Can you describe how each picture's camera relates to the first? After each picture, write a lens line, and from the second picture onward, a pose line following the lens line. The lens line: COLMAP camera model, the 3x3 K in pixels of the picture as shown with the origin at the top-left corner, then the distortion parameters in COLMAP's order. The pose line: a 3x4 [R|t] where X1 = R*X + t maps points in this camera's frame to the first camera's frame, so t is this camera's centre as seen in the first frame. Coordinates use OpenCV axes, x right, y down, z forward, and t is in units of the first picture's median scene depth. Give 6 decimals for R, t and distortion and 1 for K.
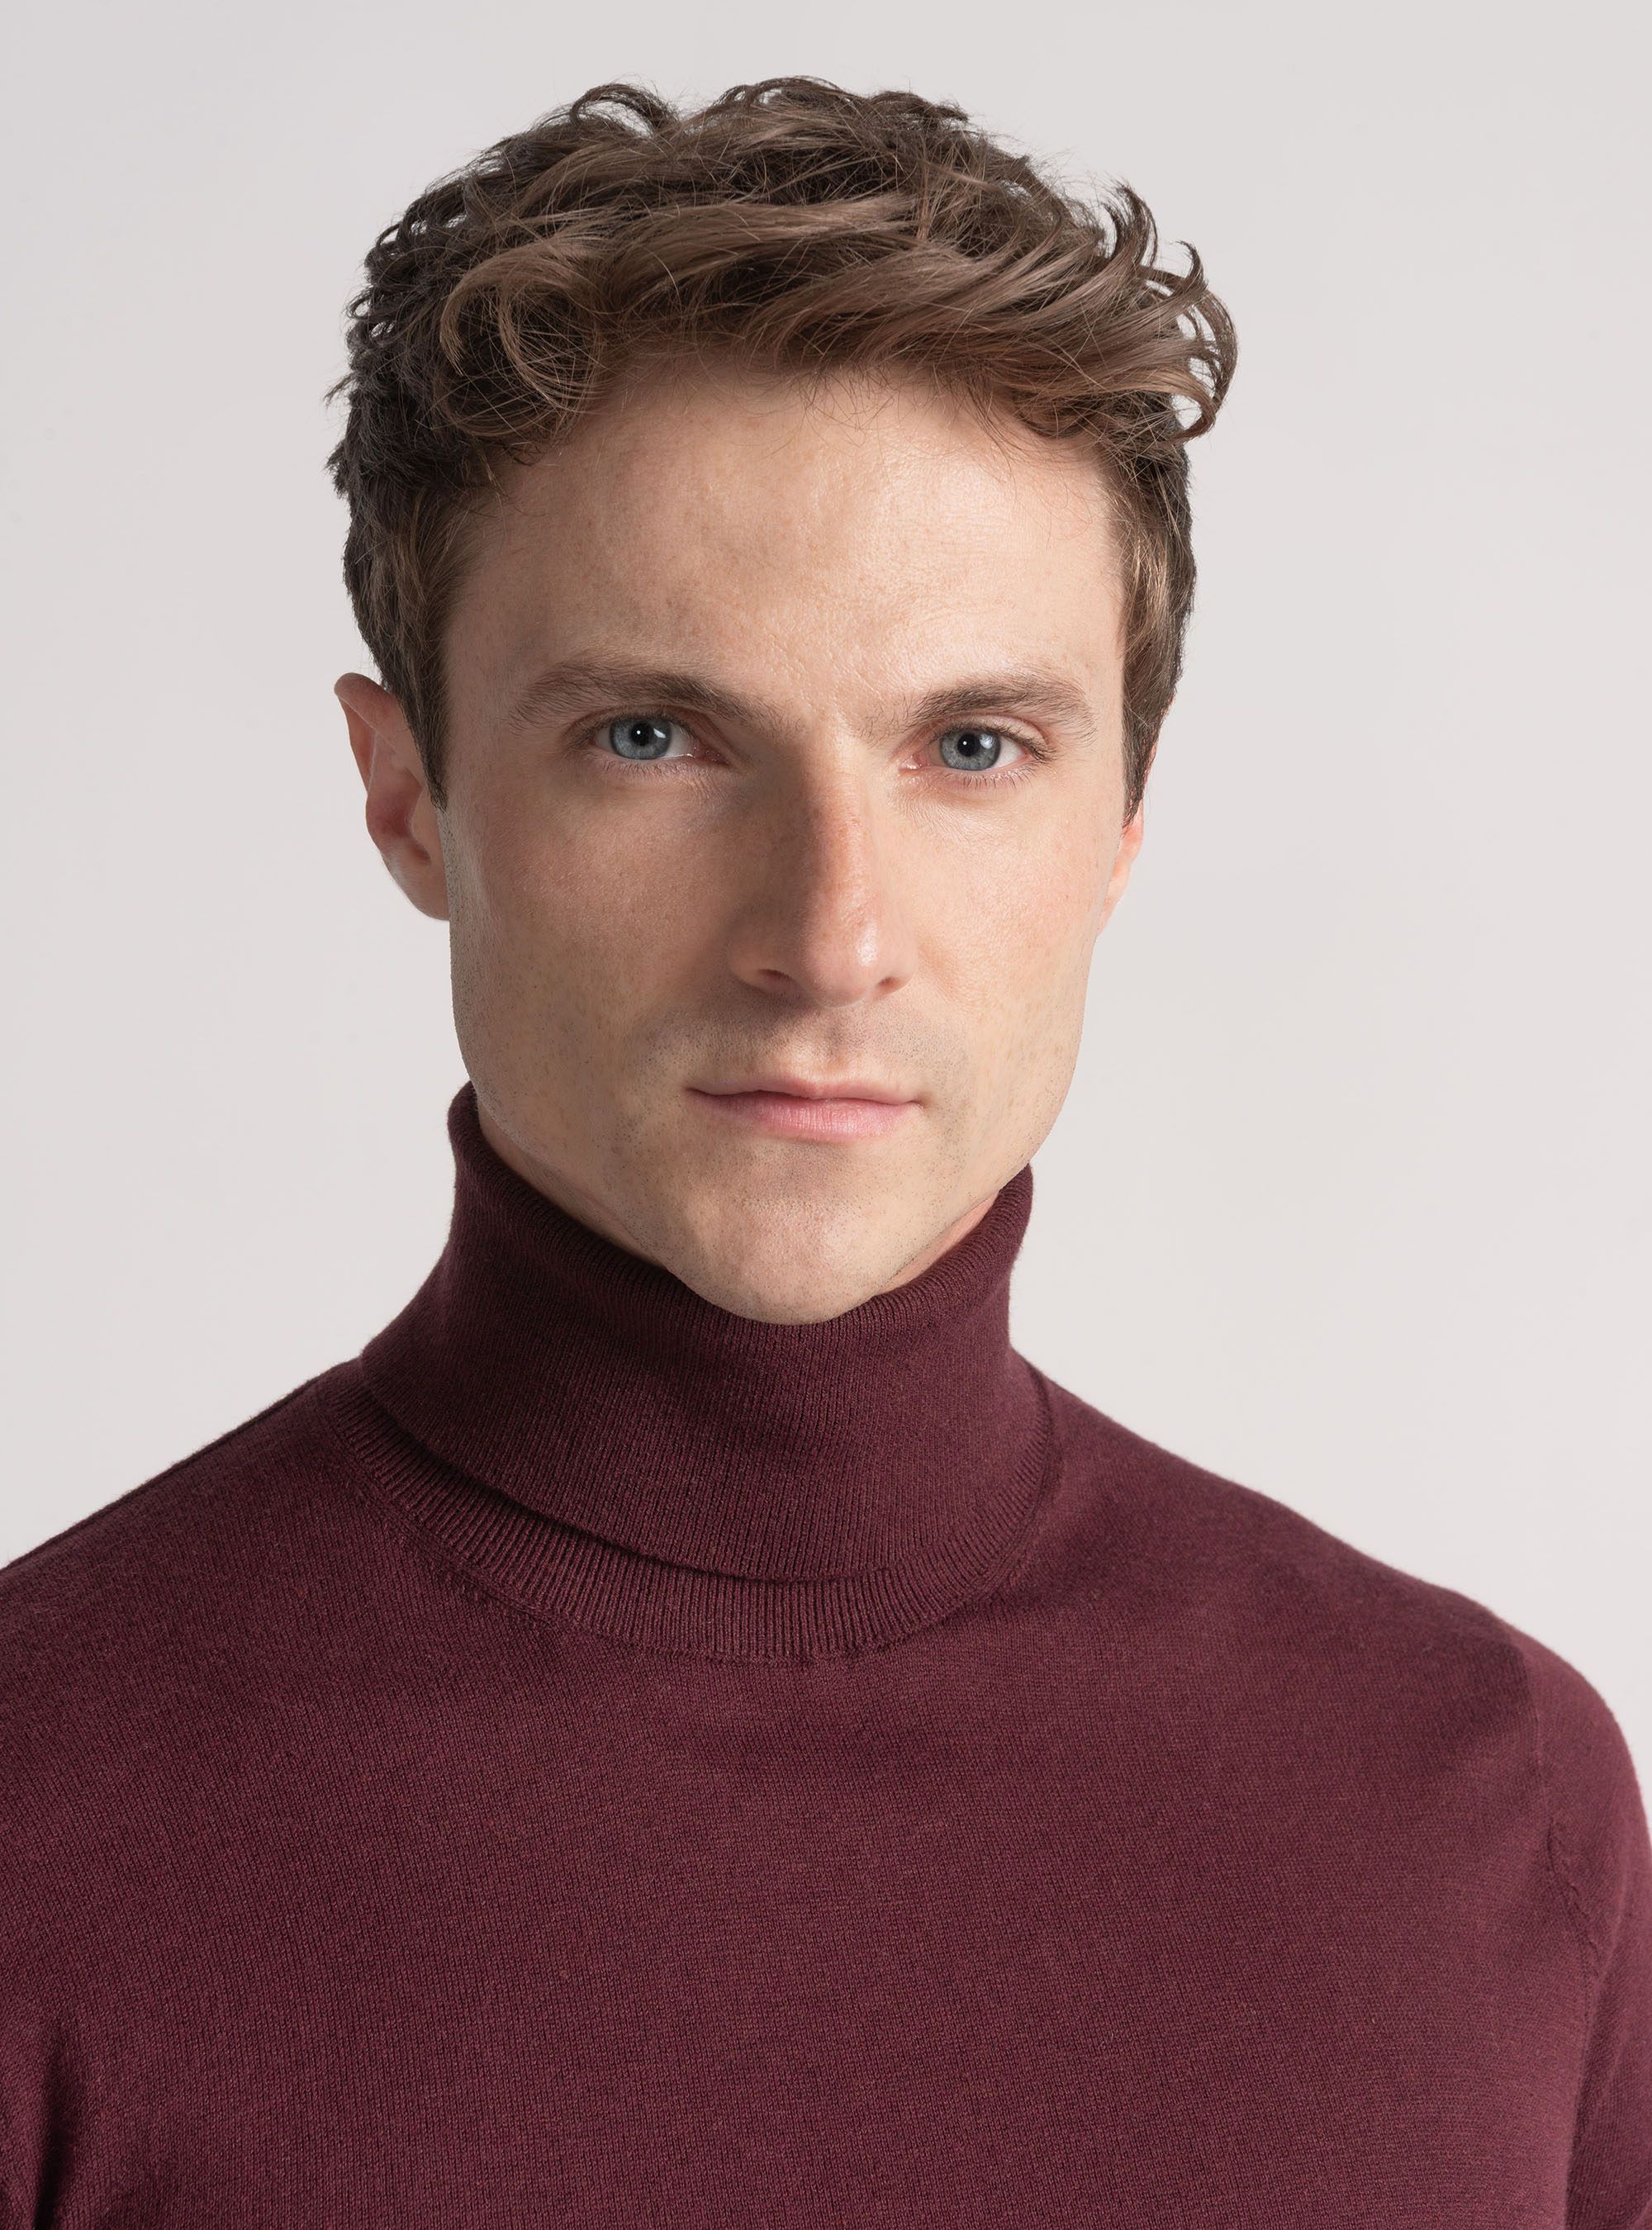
lens RADIAL K [[4132.4, 0, 826.0], [0, 4132.4, 1115.0], [0, 0, 1]] dist [-0.054430, 1.509057]
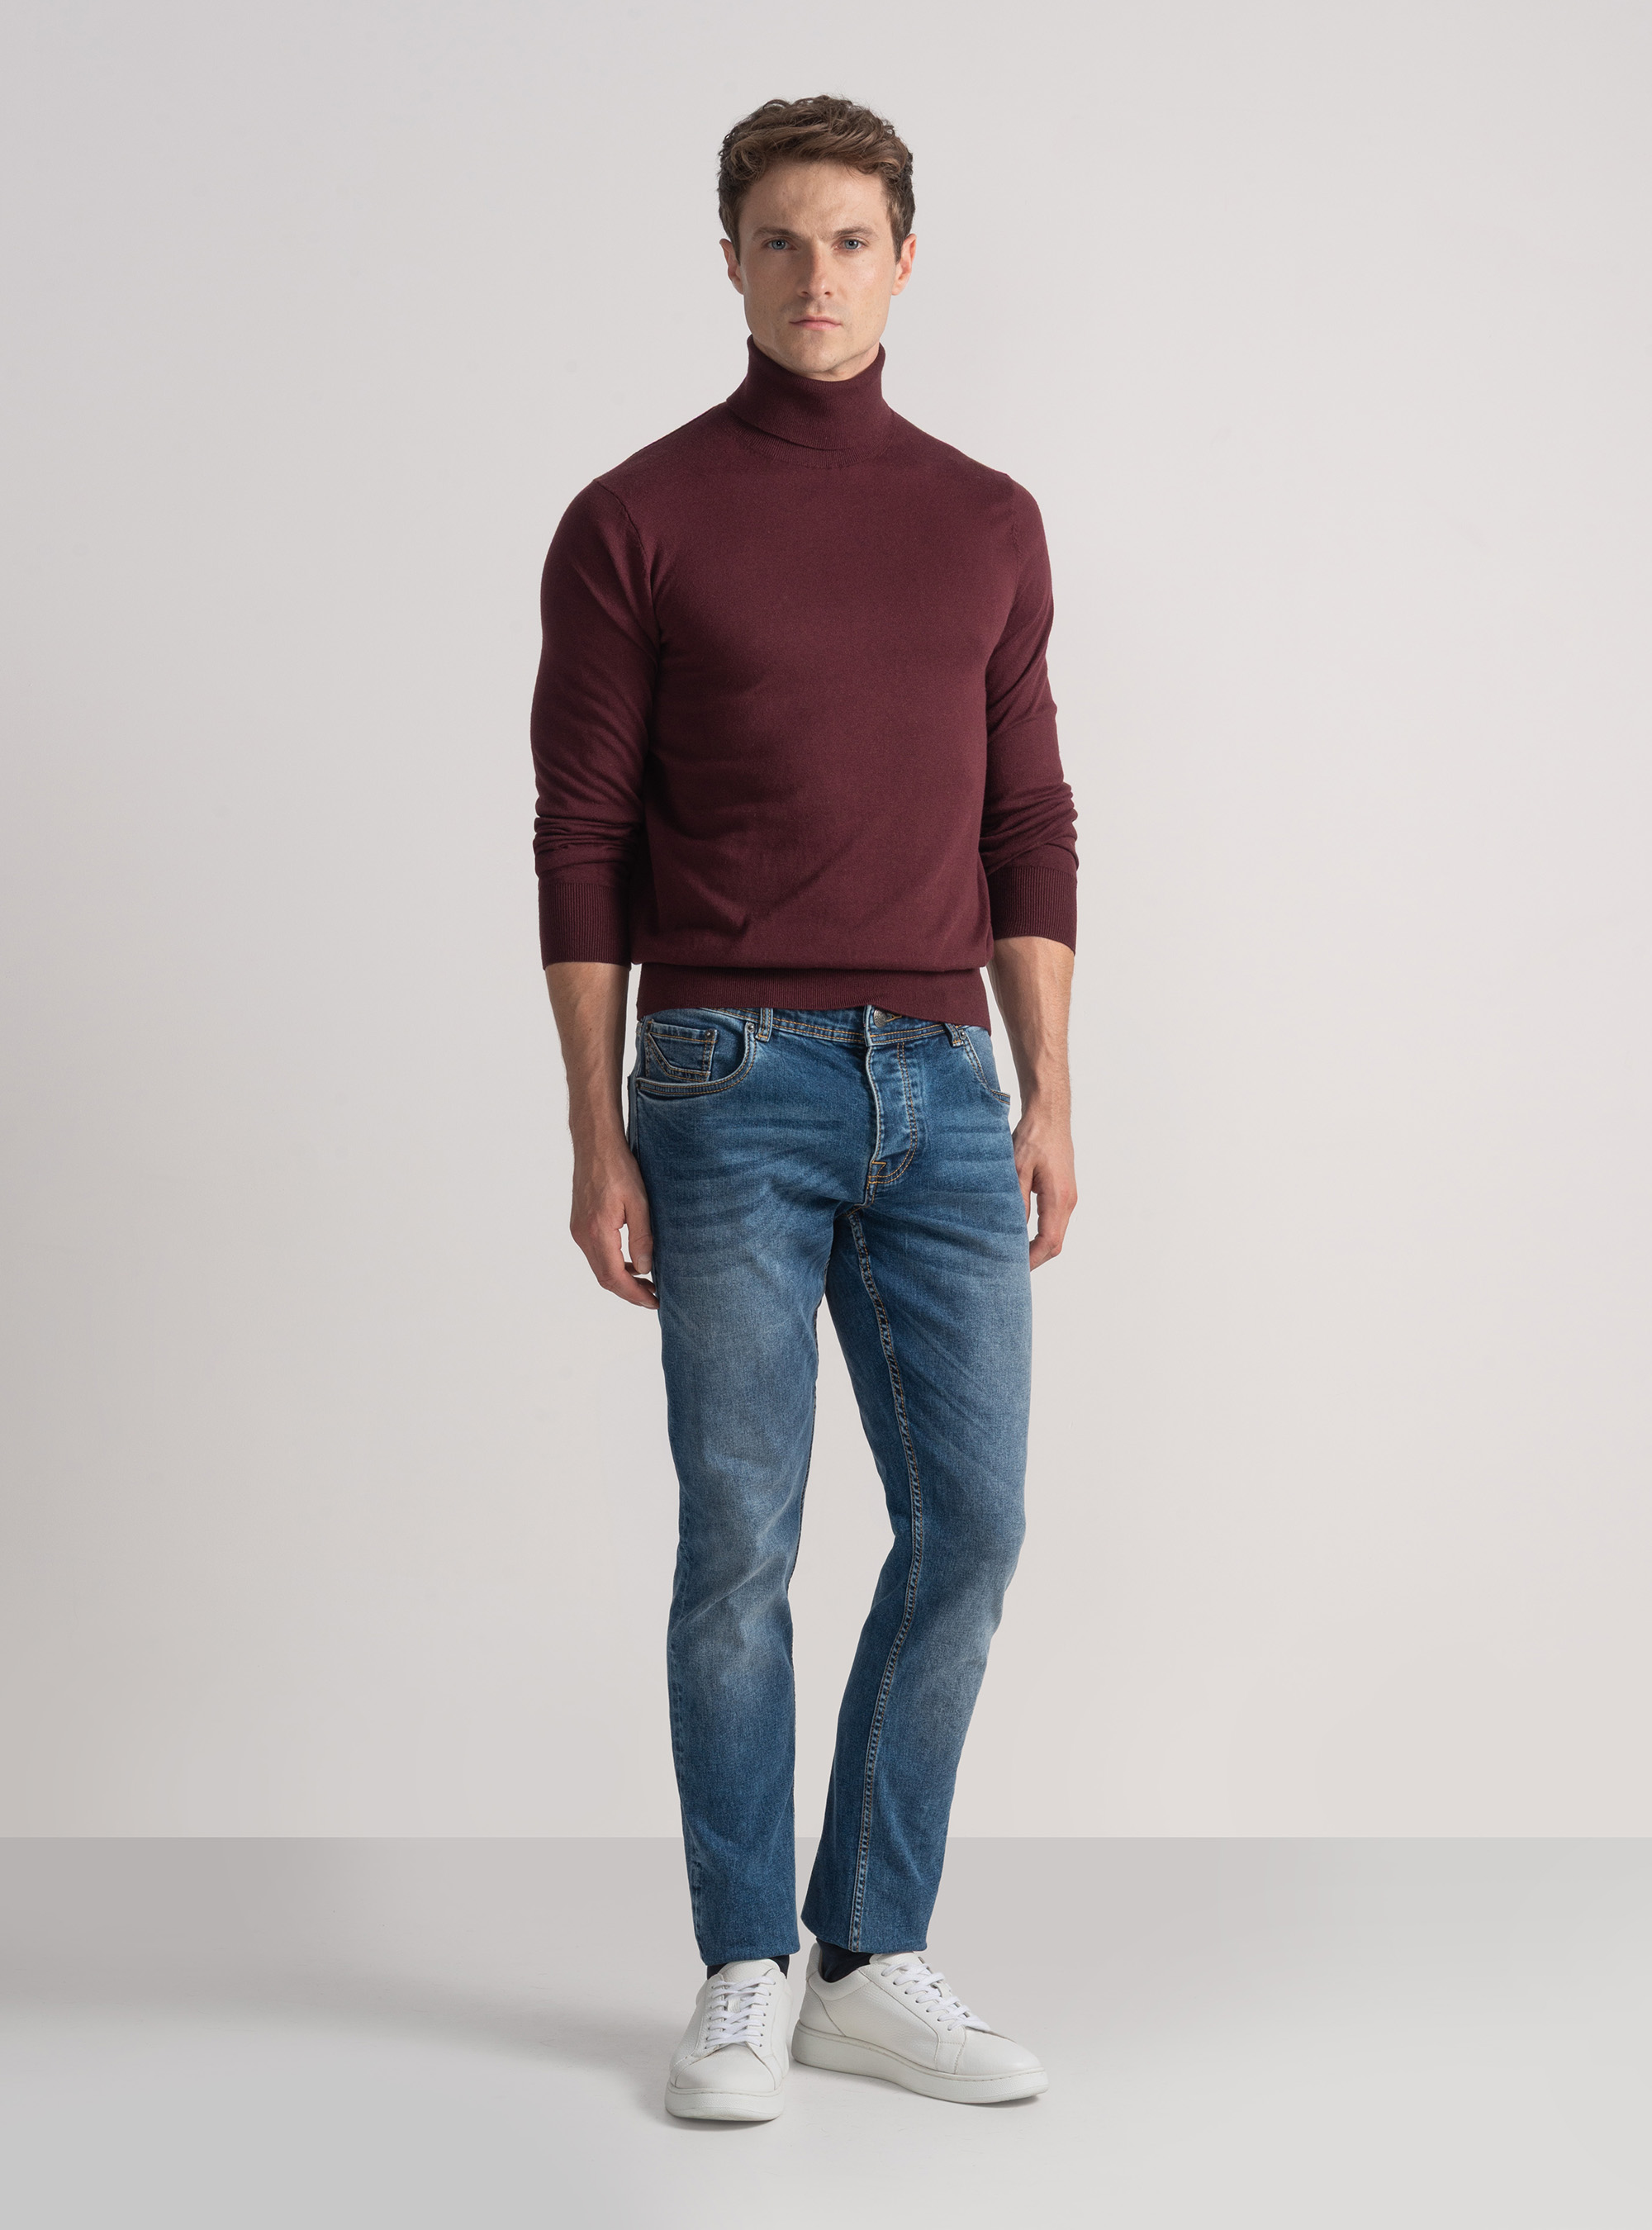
lens RADIAL K [[4132.4, 0, 826.0], [0, 4132.4, 1115.0], [0, 0, 1]] dist [-0.054430, 1.509057]
pose [[0.985032, -0.007925, -0.172192, 0.743488], [0.015243, 0.999034, 0.041219, 0.645381], [0.171699, -0.043227, 0.984201, -3.343912]]
